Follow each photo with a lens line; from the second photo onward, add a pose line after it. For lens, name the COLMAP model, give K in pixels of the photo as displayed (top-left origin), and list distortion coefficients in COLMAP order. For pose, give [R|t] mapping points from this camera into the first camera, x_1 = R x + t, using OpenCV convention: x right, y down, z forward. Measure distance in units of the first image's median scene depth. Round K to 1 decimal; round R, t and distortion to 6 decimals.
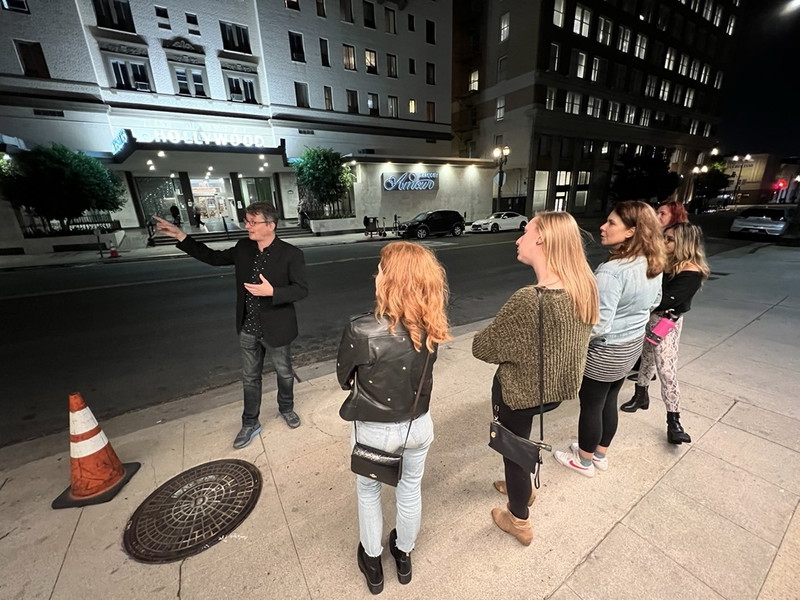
lens RADIAL K [[320.3, 0, 400.4], [0, 320.3, 301.5], [0, 0, 1]] dist [0.001119, -0.000077]
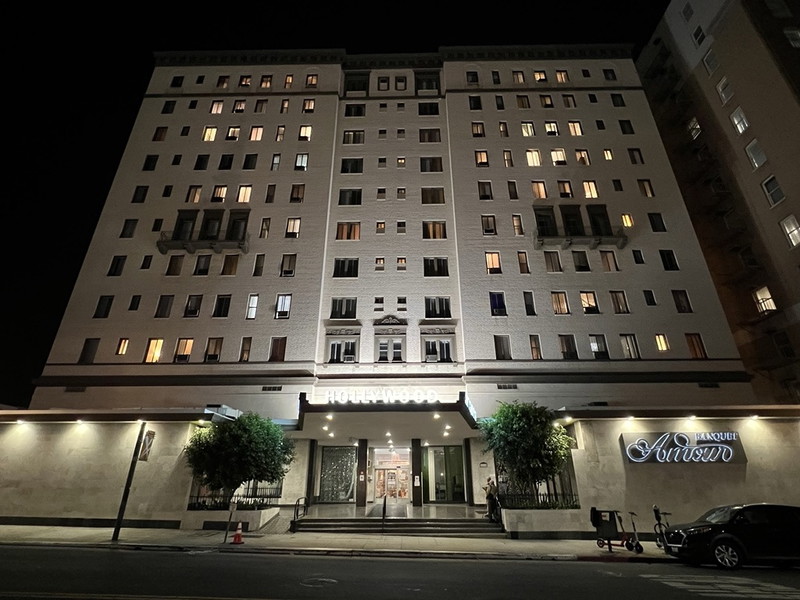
lens RADIAL K [[407.6, 0, 400.0], [0, 407.6, 300.6], [0, 0, 1]] dist [0.004036, -0.001426]
pose [[0.840599, -0.194706, -0.505454, 0.034550], [-0.188721, 0.769410, -0.610239, -0.039950], [0.507719, 0.608356, 0.610020, 0.153747]]
